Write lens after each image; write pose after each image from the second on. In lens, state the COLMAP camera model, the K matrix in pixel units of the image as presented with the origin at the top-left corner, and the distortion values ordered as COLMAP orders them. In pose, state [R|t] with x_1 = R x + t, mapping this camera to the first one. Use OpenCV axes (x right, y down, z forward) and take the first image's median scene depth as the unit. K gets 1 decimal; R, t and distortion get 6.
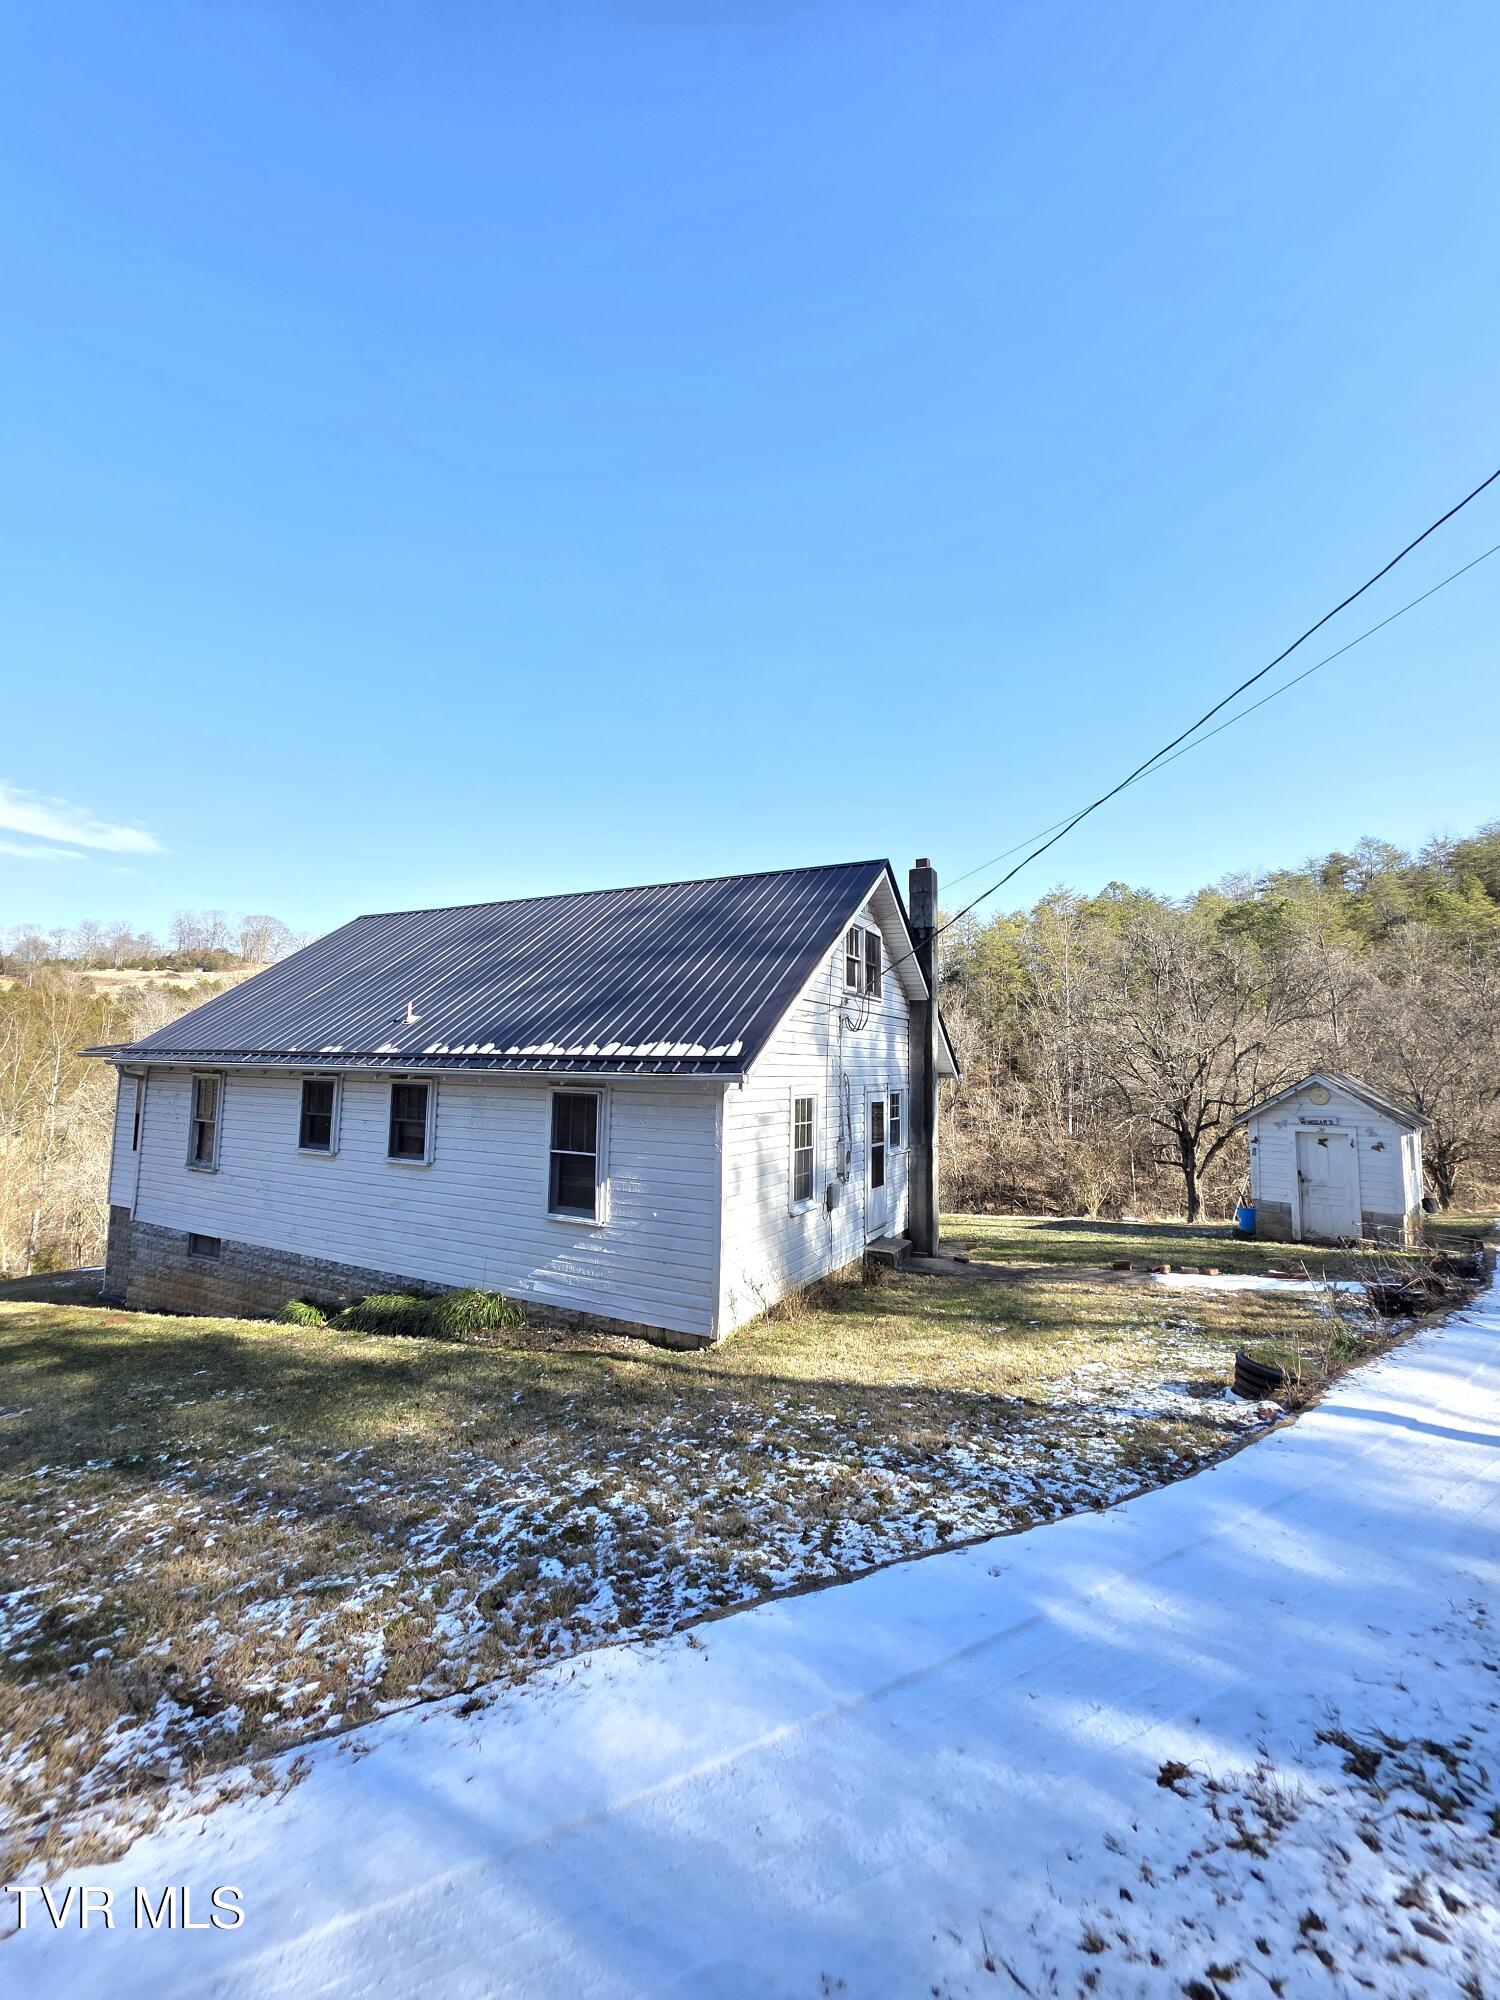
lens RADIAL K [[793.3, 0, 748.3], [0, 793.3, 1005.6], [0, 0, 1]] dist [-0.001349, 0.000916]
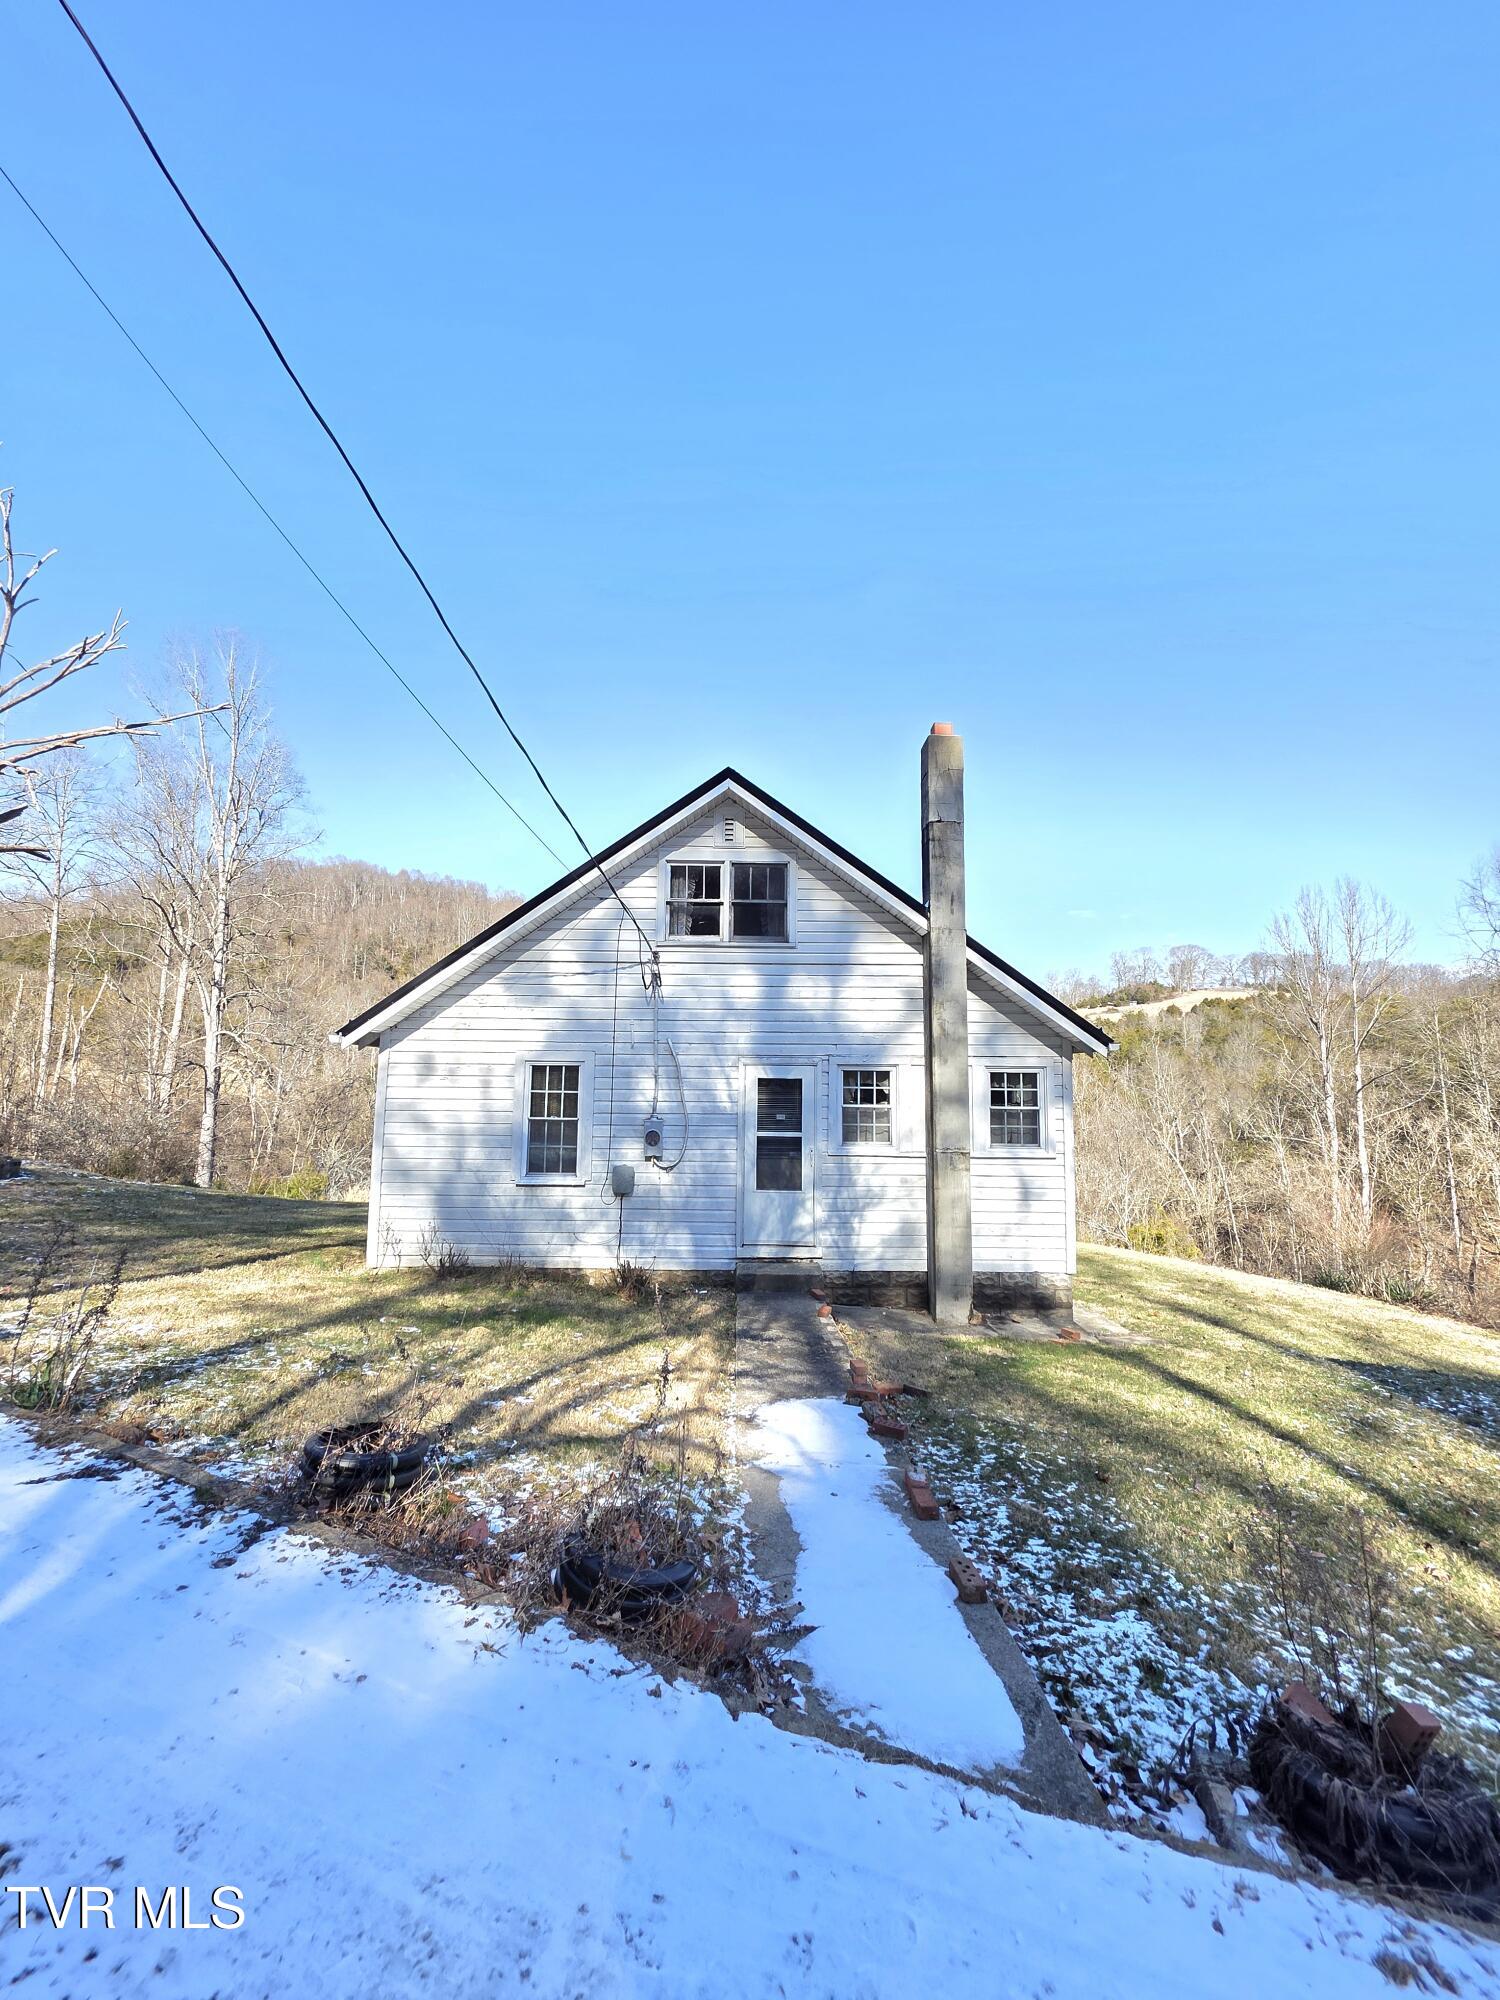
lens RADIAL K [[793.3, 0, 747.3], [0, 793.3, 998.1], [0, 0, 1]] dist [-0.001349, 0.000916]
pose [[0.472015, -0.101205, -0.875762, 0.875209], [0.064078, 0.994700, -0.080413, 0.109668], [0.879259, -0.018162, 0.475998, 0.647441]]
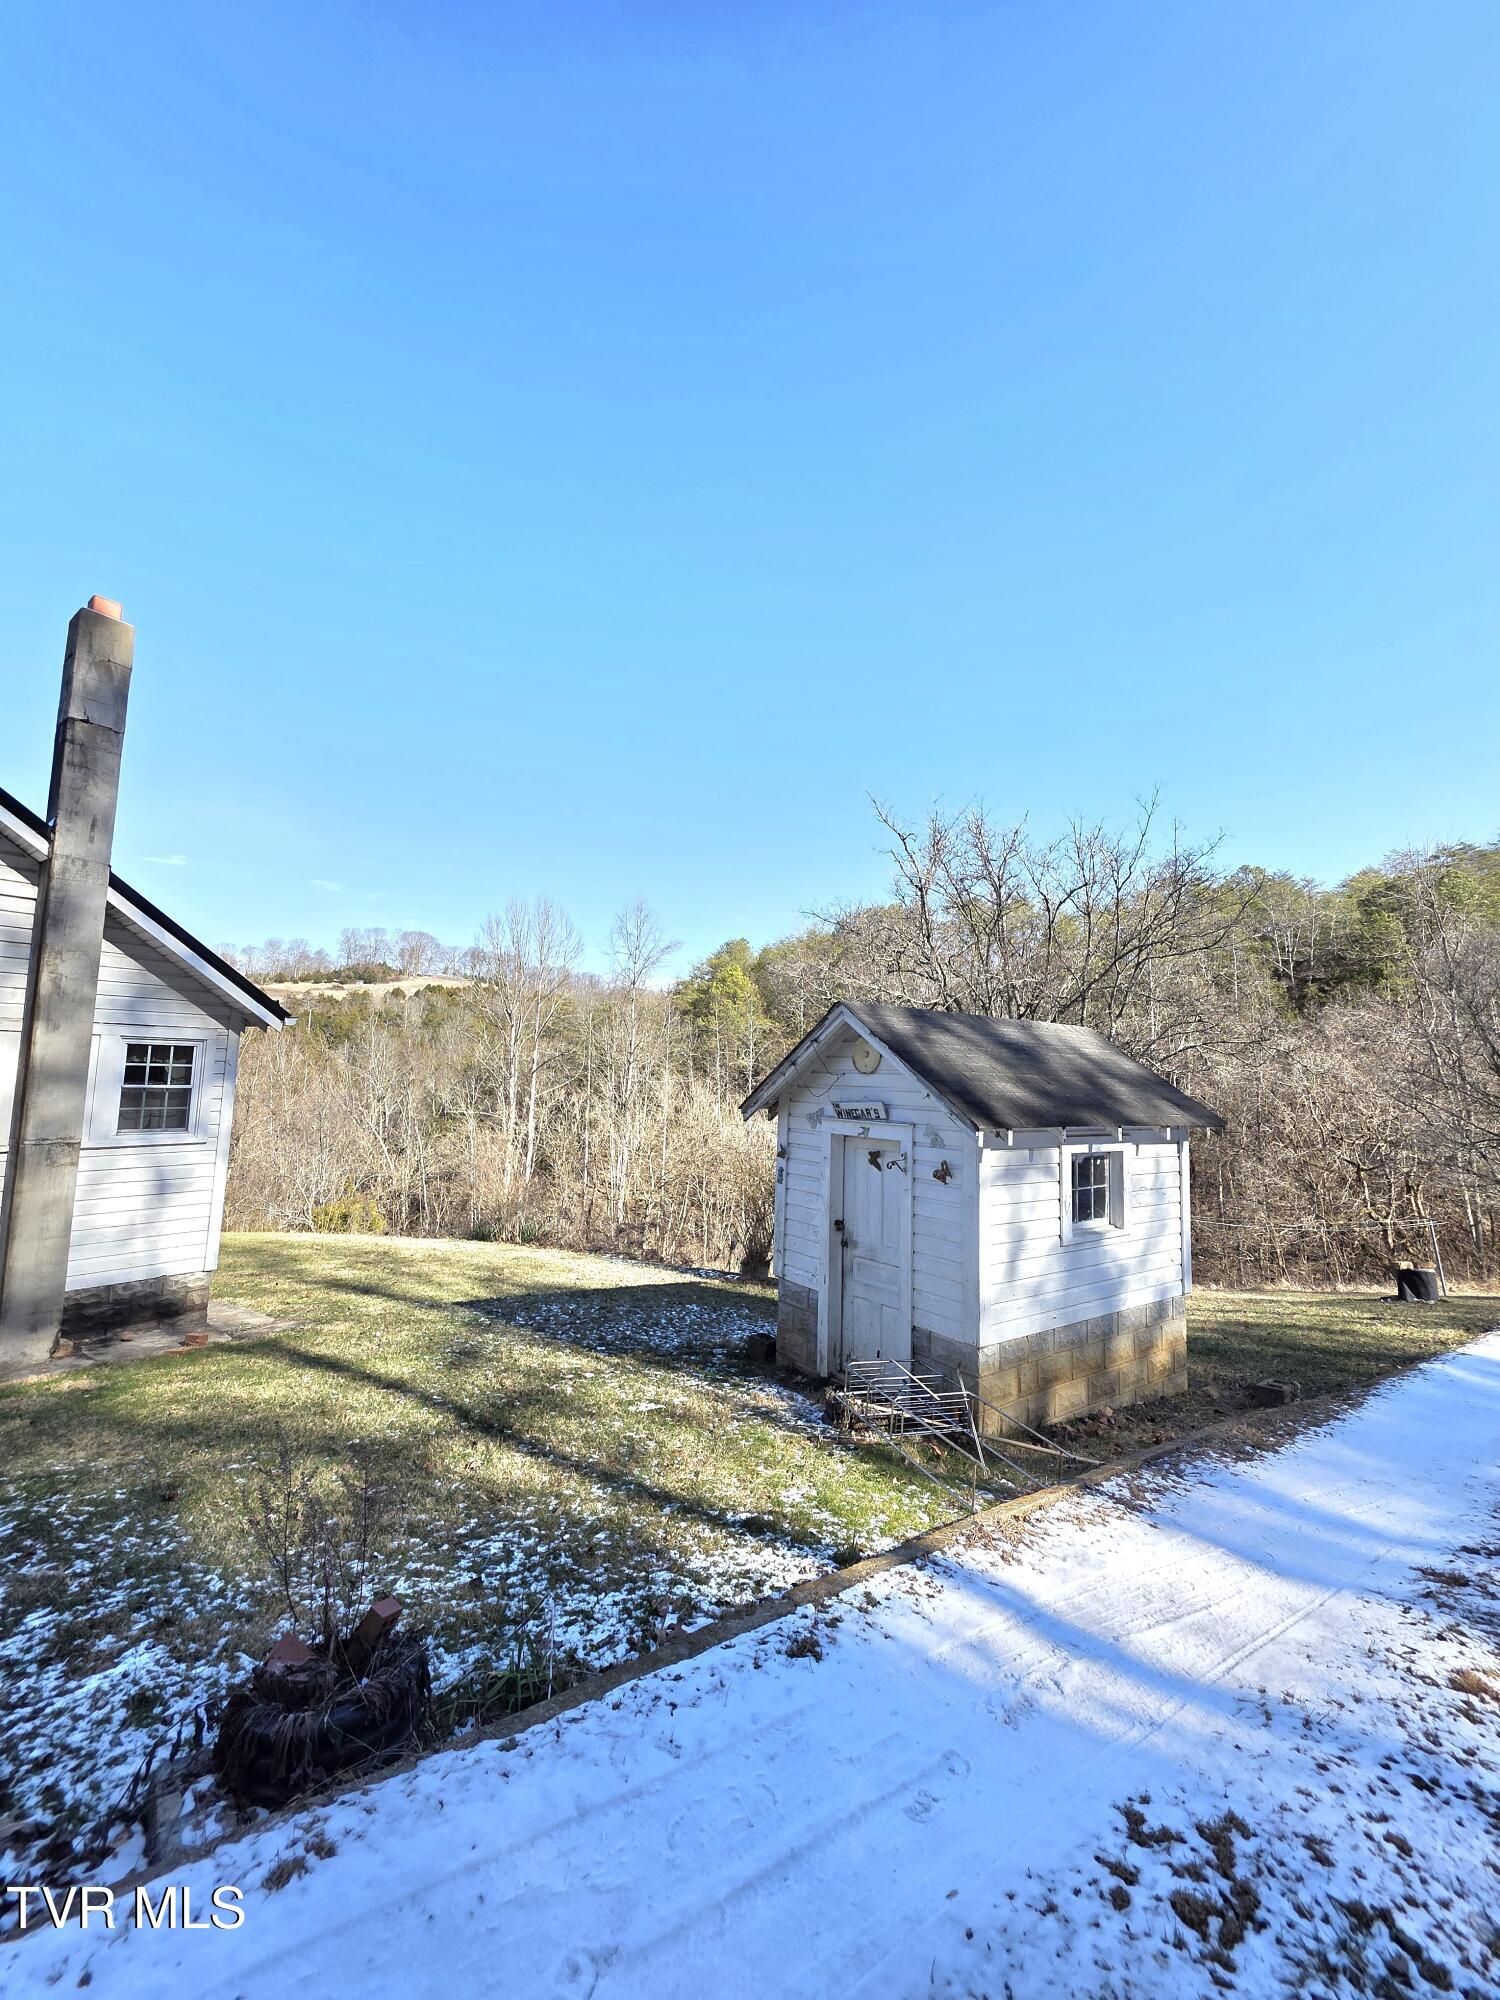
lens RADIAL K [[793.3, 0, 757.3], [0, 793.3, 997.0], [0, 0, 1]] dist [-0.001349, 0.000916]
pose [[0.986342, -0.005911, -0.164606, 0.911315], [0.001884, 0.999695, -0.024606, 0.114483], [0.164702, 0.023959, 0.986052, 0.681005]]
